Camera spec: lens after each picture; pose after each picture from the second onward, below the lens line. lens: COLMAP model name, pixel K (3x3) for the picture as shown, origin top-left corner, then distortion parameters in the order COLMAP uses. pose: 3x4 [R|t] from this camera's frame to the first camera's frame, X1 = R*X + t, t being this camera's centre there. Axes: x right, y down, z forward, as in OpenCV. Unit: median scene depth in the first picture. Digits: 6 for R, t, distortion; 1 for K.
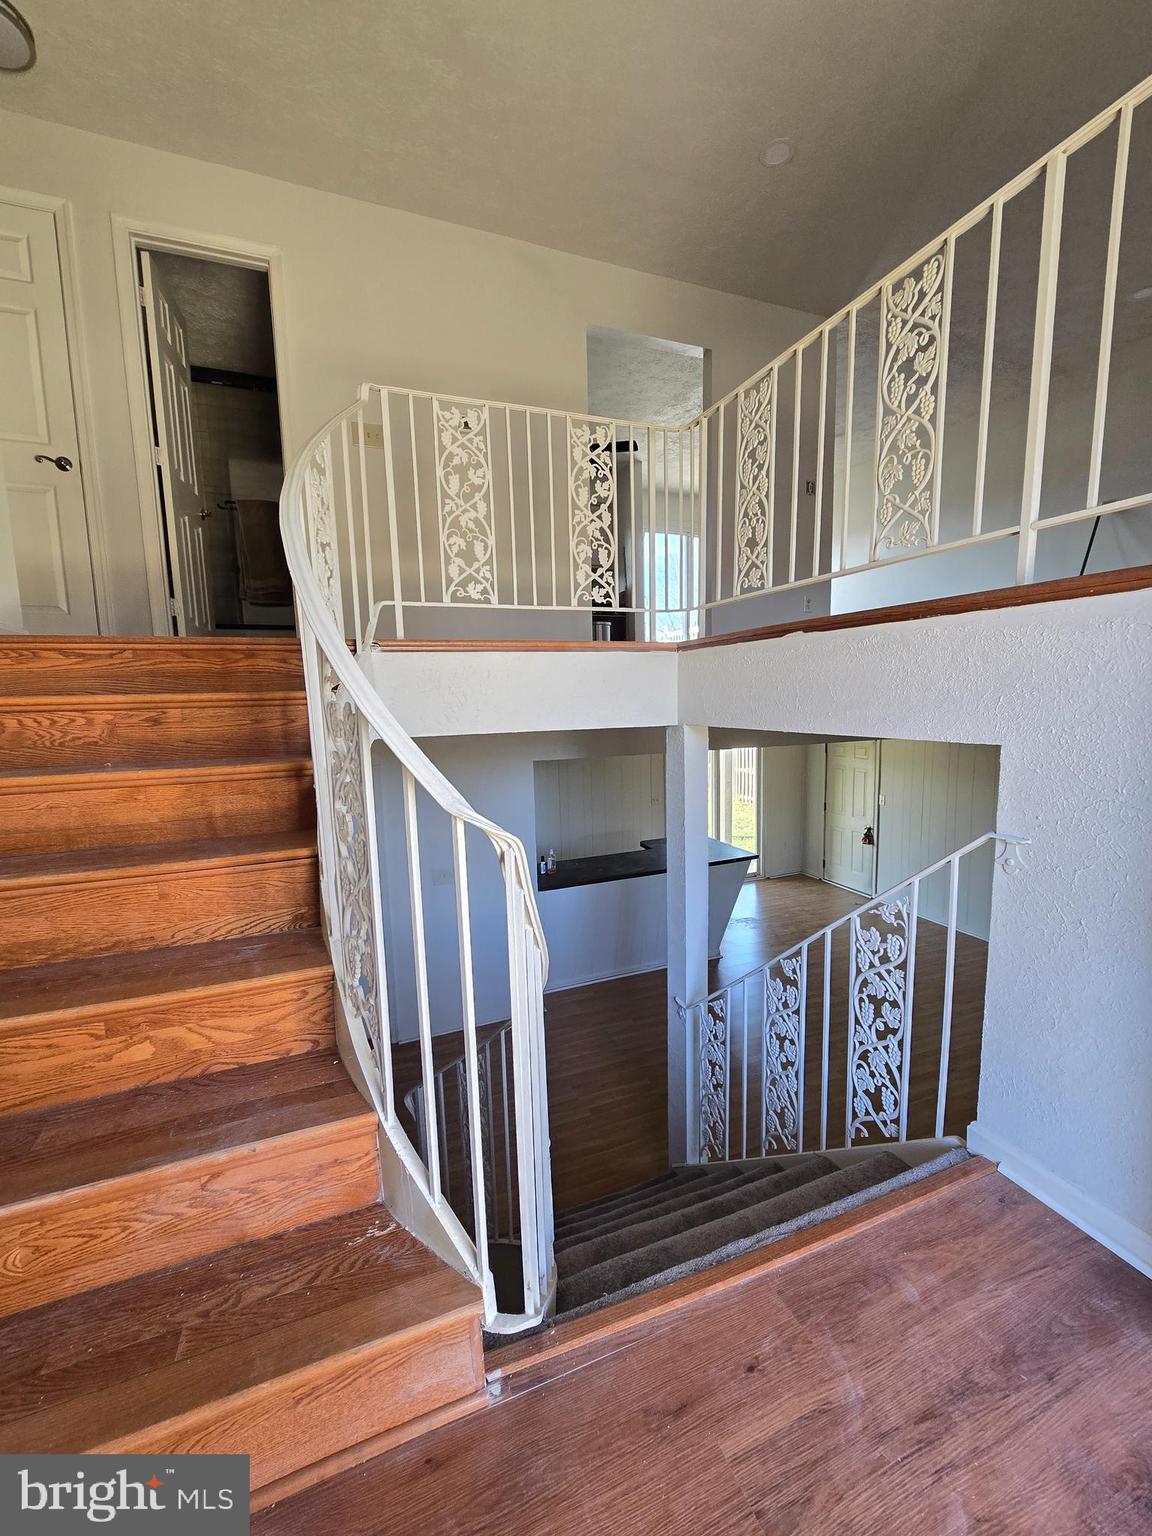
lens RADIAL K [[630.9, 0, 576.0], [0, 630.9, 768.0], [0, 0, 1]] dist [-0.000792, 0.005074]
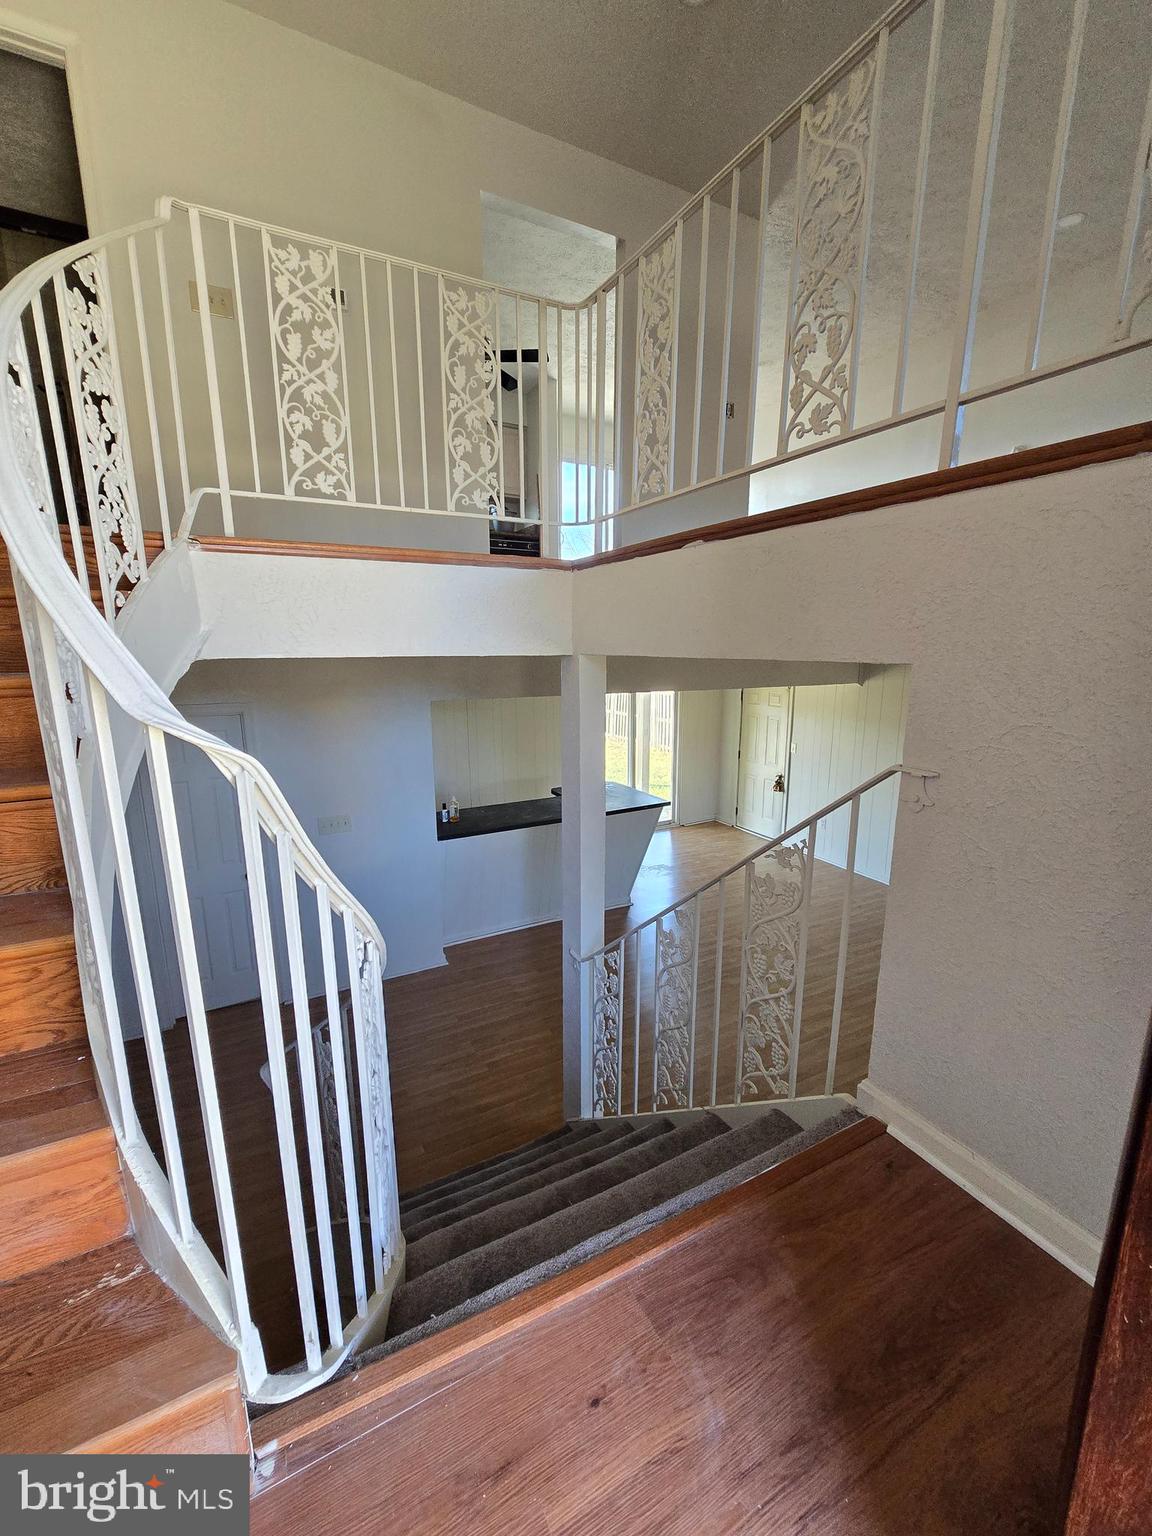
lens RADIAL K [[624.2, 0, 570.8], [0, 624.2, 766.6], [0, 0, 1]] dist [-0.001225, 0.003184]
pose [[0.994633, -0.001248, 0.103456, 0.078370], [-0.006281, 0.997355, 0.072412, 0.031918], [-0.103273, -0.072673, 0.991995, 0.124742]]
